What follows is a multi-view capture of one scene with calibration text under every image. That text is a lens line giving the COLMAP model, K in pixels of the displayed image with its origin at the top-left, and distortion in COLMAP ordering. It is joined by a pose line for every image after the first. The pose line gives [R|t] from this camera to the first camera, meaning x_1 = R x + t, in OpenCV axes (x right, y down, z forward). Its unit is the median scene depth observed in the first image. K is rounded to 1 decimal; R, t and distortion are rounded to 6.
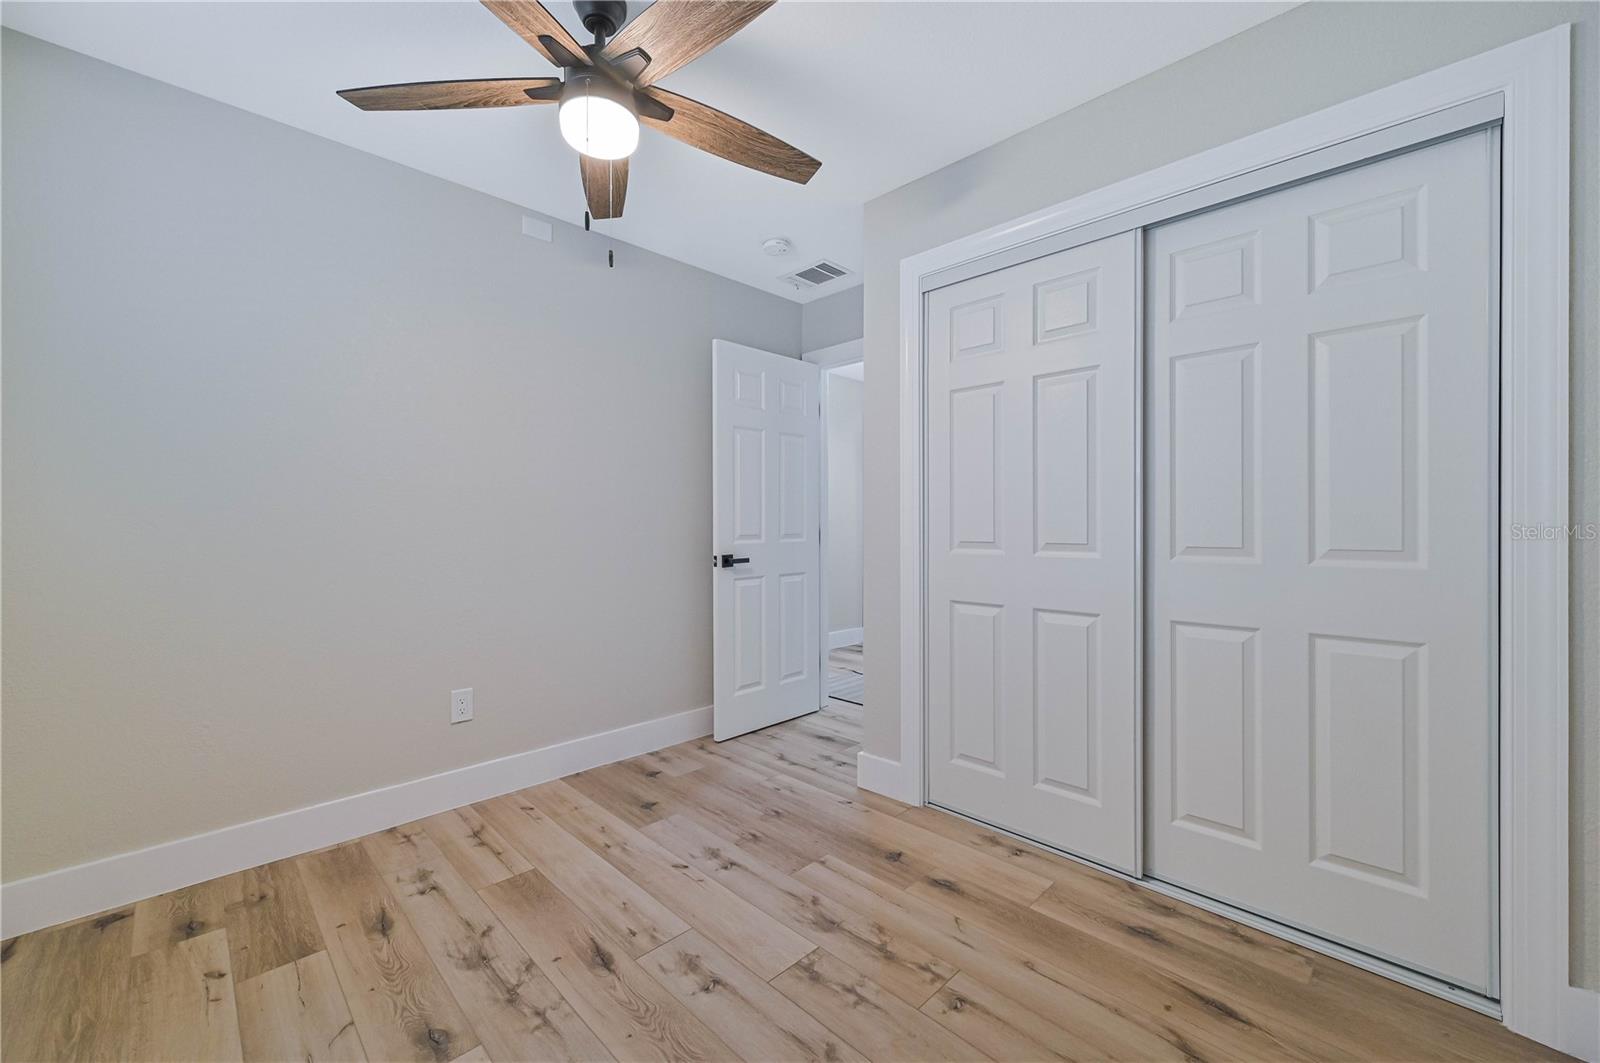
lens RADIAL K [[632.0, 0, 805.9], [0, 632.0, 528.3], [0, 0, 1]] dist [-0.000509, -0.000437]
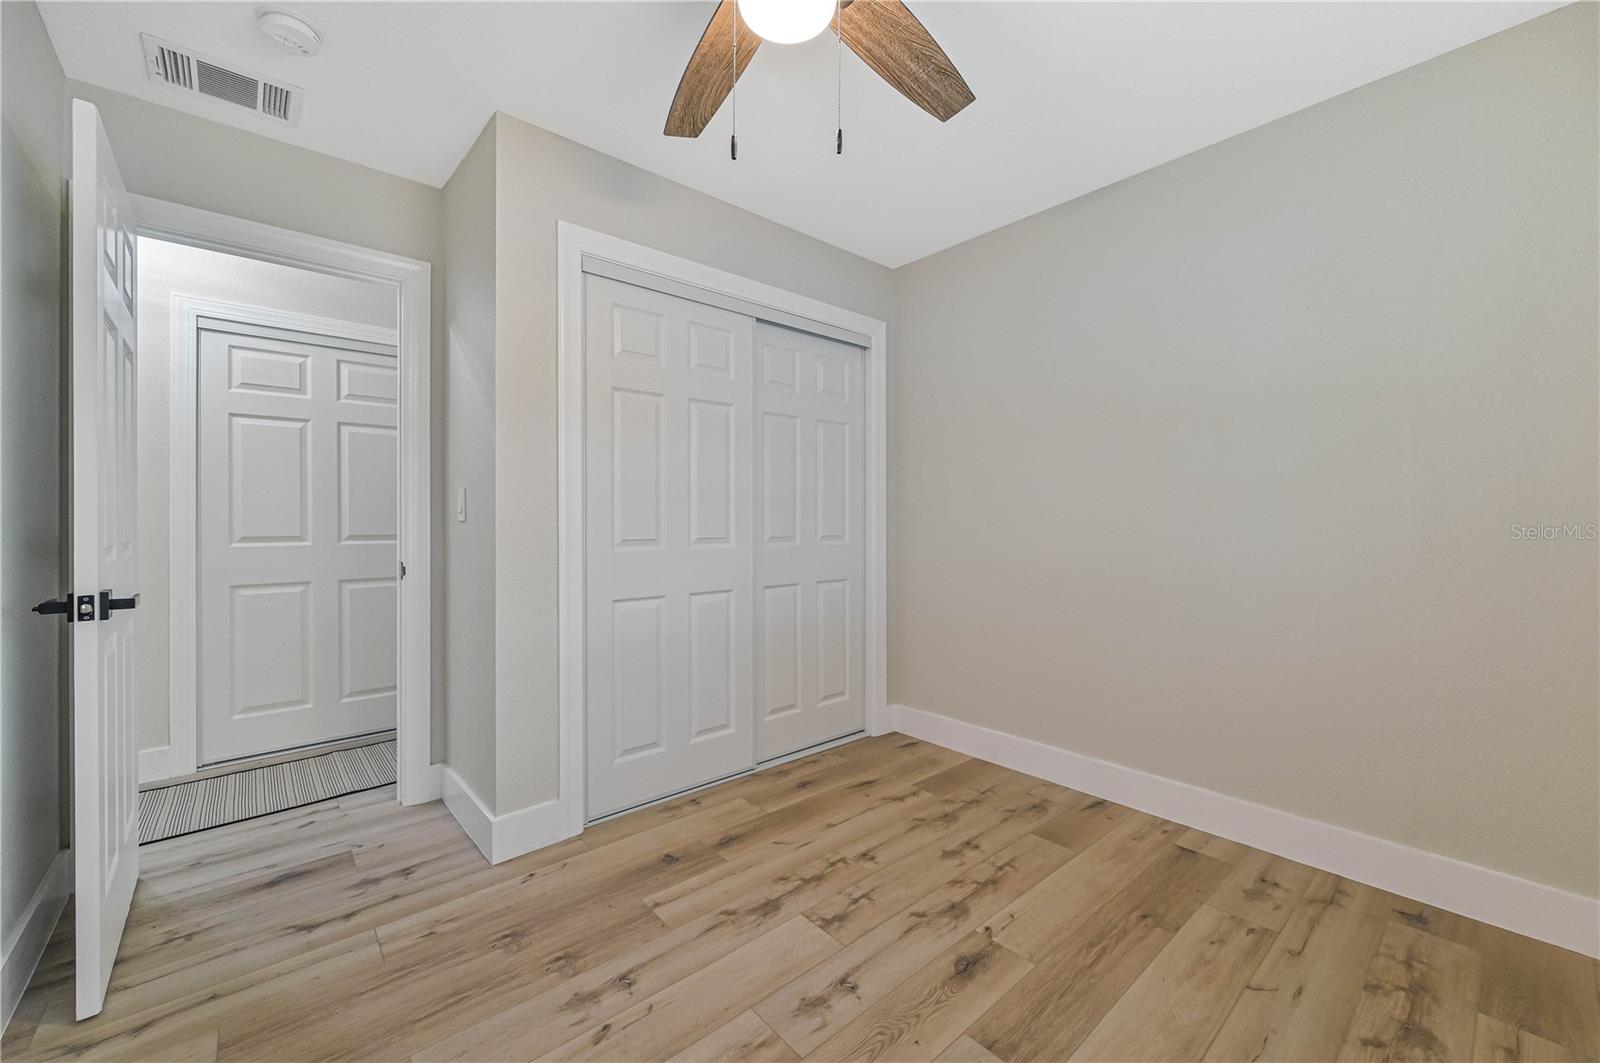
lens RADIAL K [[632.0, 0, 805.8], [0, 632.0, 524.1], [0, 0, 1]] dist [-0.000509, -0.000437]
pose [[0.069358, -0.005327, 0.997578, -0.867652], [0.005084, 0.999975, 0.004986, -0.010269], [-0.997579, 0.004726, 0.069383, 0.748554]]
